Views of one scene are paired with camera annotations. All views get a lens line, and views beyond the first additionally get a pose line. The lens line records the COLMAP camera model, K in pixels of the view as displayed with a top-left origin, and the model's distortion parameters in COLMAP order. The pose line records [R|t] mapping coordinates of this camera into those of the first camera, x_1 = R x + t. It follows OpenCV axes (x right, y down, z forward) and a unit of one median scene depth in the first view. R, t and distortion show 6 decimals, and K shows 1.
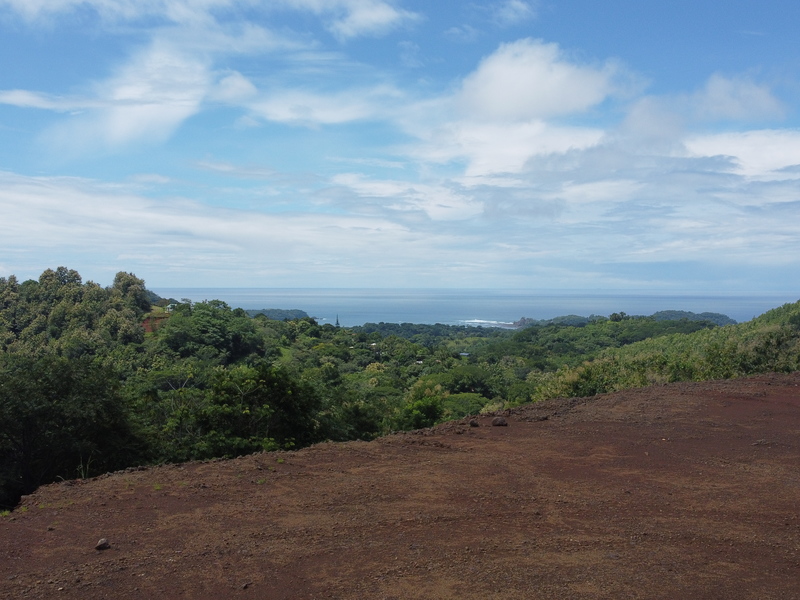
lens RADIAL K [[828.8, 0, 400.8], [0, 828.8, 298.9], [0, 0, 1]] dist [0.004201, 0.000000]
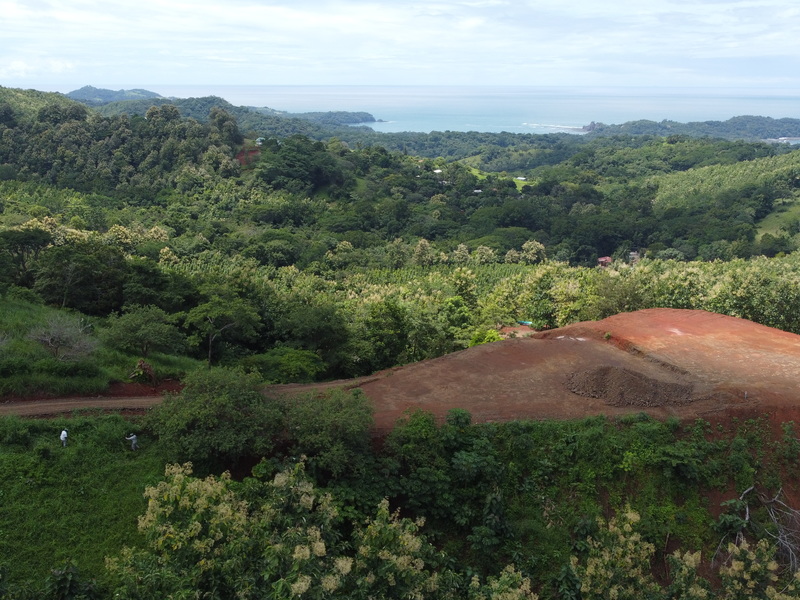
lens RADIAL K [[828.8, 0, 399.6], [0, 828.8, 300.4], [0, 0, 1]] dist [0.004201, 0.000000]
pose [[0.996736, 0.021483, -0.077813, 0.007684], [-0.002317, 0.971153, 0.238444, -0.053132], [0.080691, -0.237486, 0.968034, -0.150336]]
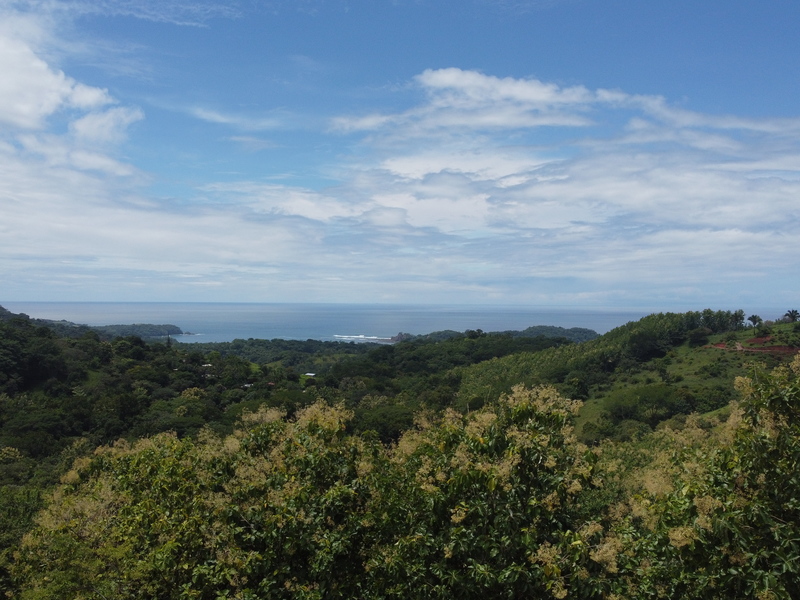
lens RADIAL K [[828.8, 0, 398.5], [0, 828.8, 300.6], [0, 0, 1]] dist [0.004201, 0.000000]
pose [[0.990471, 0.004127, 0.137661, 0.065739], [-0.001973, 0.999874, -0.015774, -0.004077], [-0.137708, 0.015352, 0.990354, 0.068915]]
